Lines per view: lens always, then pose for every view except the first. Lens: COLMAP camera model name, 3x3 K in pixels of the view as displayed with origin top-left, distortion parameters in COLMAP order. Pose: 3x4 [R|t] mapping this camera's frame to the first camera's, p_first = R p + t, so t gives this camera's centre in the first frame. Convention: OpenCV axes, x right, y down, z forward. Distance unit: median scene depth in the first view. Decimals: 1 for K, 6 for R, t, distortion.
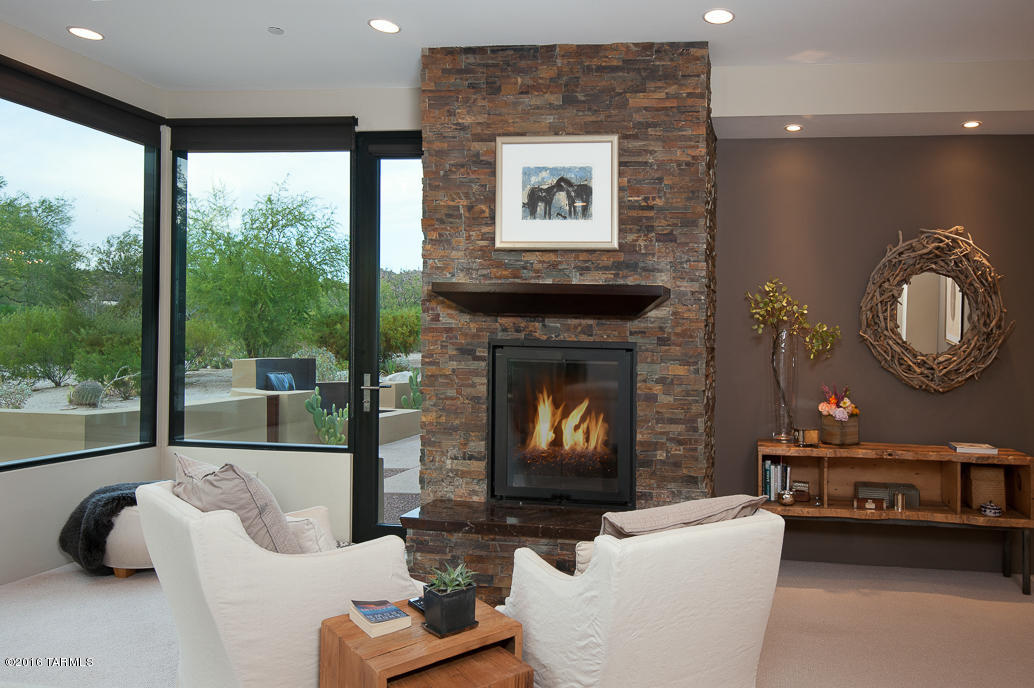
lens RADIAL K [[788.5, 0, 517.5], [0, 788.5, 335.6], [0, 0, 1]] dist [0.057589, 0.002511]
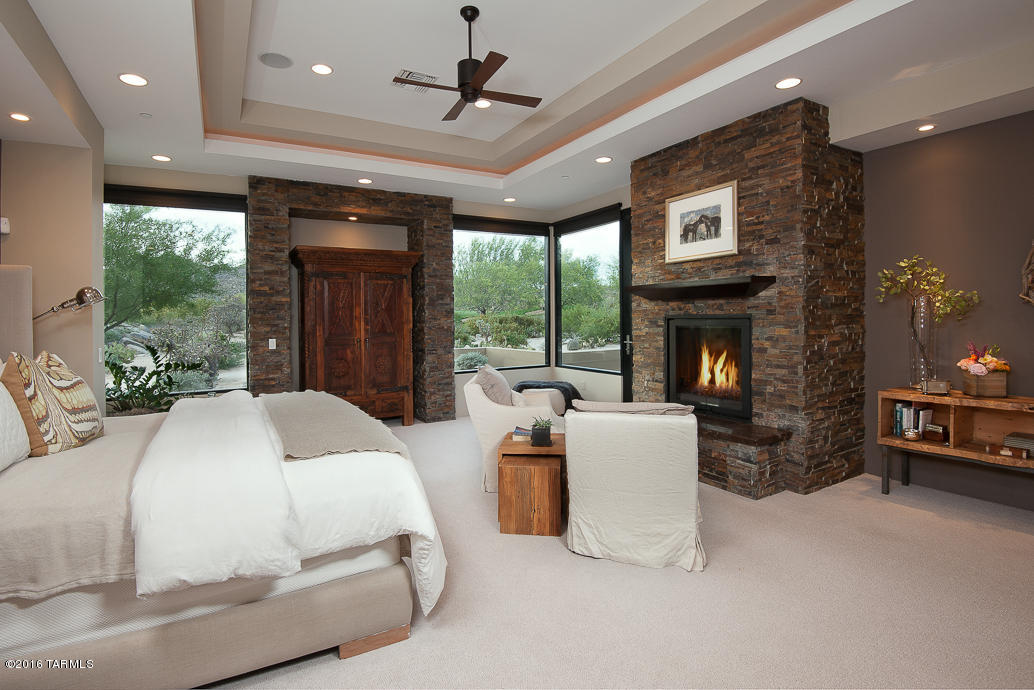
lens RADIAL K [[512.1, 0, 518.3], [0, 512.1, 326.6], [0, 0, 1]] dist [-0.005769, -0.002891]
pose [[0.588338, -0.017784, -0.808420, 0.678308], [0.035870, 0.999348, 0.004121, 0.013483], [0.807819, -0.031423, 0.588592, 0.058626]]
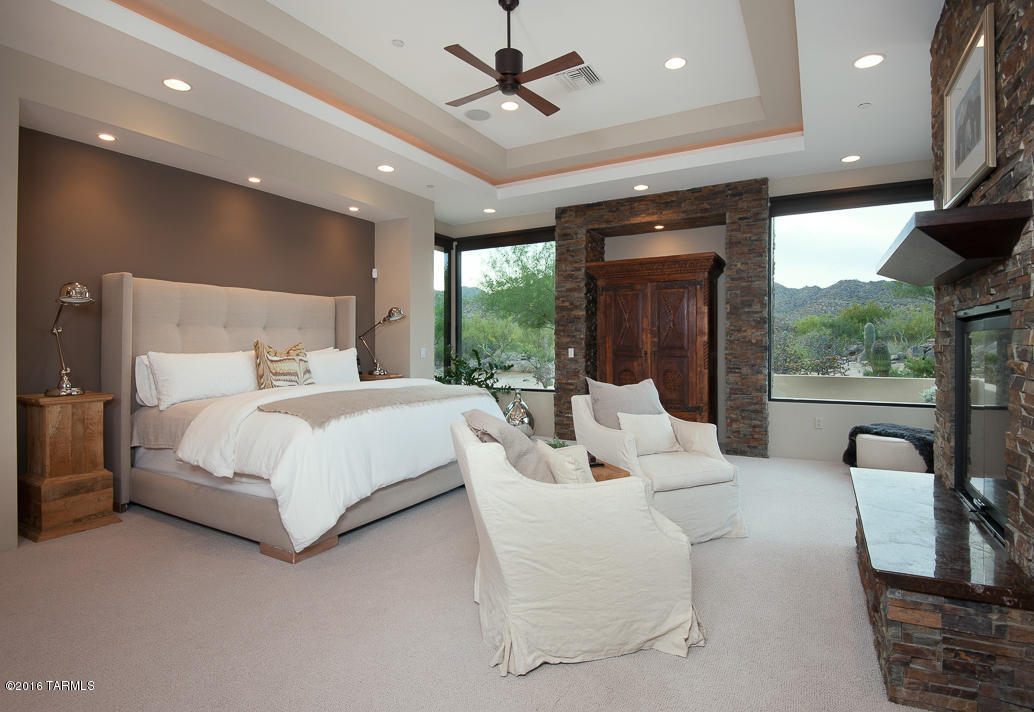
lens RADIAL K [[528.9, 0, 517.0], [0, 528.9, 348.9], [0, 0, 1]] dist [-0.000034, -0.000829]
pose [[-0.403002, -0.016325, -0.915054, 0.712002], [0.001478, 0.999828, -0.018489, 0.056785], [0.915198, -0.008803, -0.402908, 0.790553]]
